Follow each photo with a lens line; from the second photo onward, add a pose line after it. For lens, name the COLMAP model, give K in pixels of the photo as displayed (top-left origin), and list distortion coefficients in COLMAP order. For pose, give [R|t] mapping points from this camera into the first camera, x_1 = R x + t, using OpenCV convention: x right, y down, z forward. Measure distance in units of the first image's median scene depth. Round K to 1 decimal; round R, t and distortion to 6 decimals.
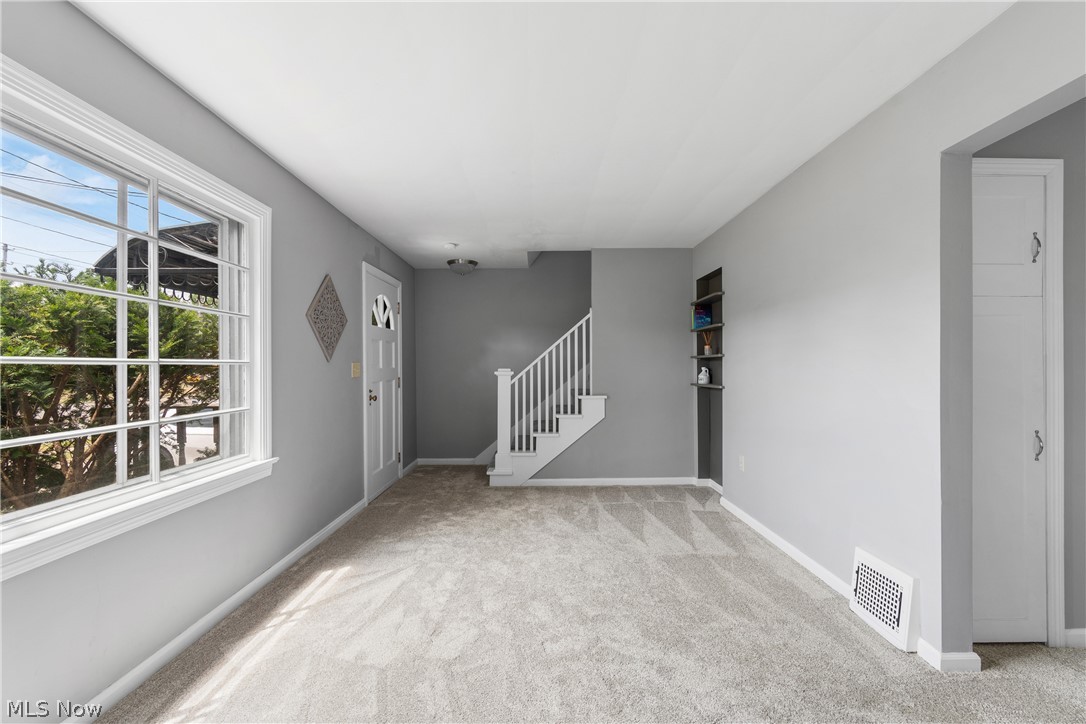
lens RADIAL K [[483.0, 0, 544.1], [0, 483.0, 368.0], [0, 0, 1]] dist [0.001265, 0.000113]
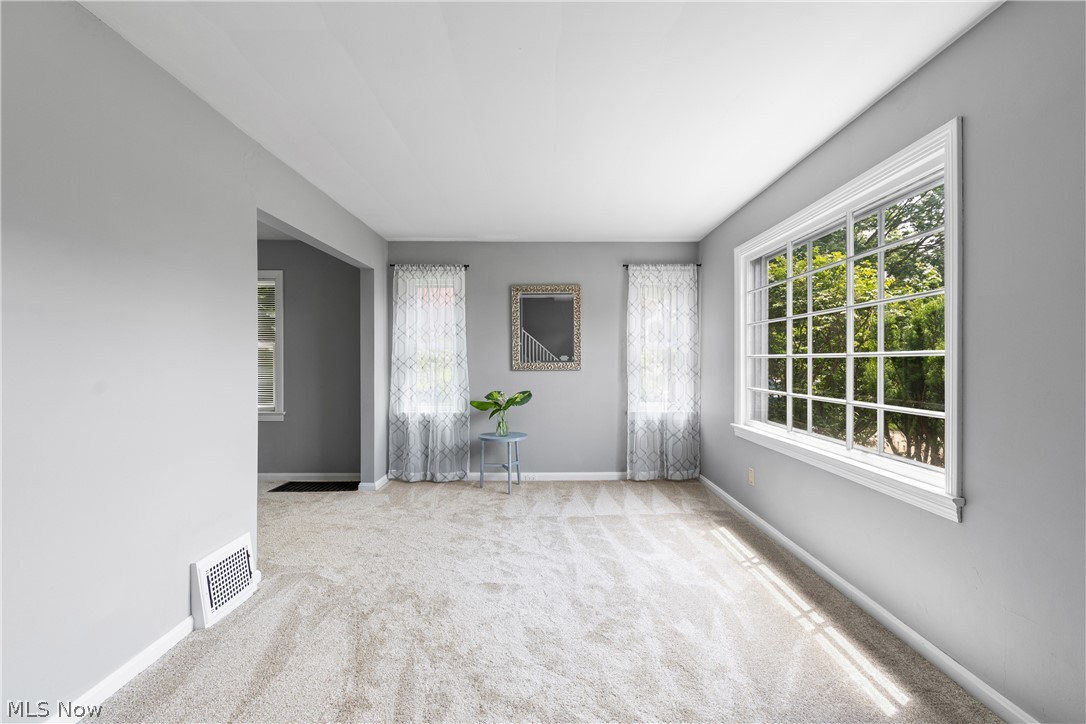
lens RADIAL K [[474.7, 0, 550.6], [0, 474.7, 360.6], [0, 0, 1]] dist [0.000541, -0.000009]
pose [[-0.999972, 0.006805, -0.003254, -0.014342], [0.006796, 0.999973, 0.002758, -0.005590], [0.003273, 0.002736, -0.999991, 1.999701]]
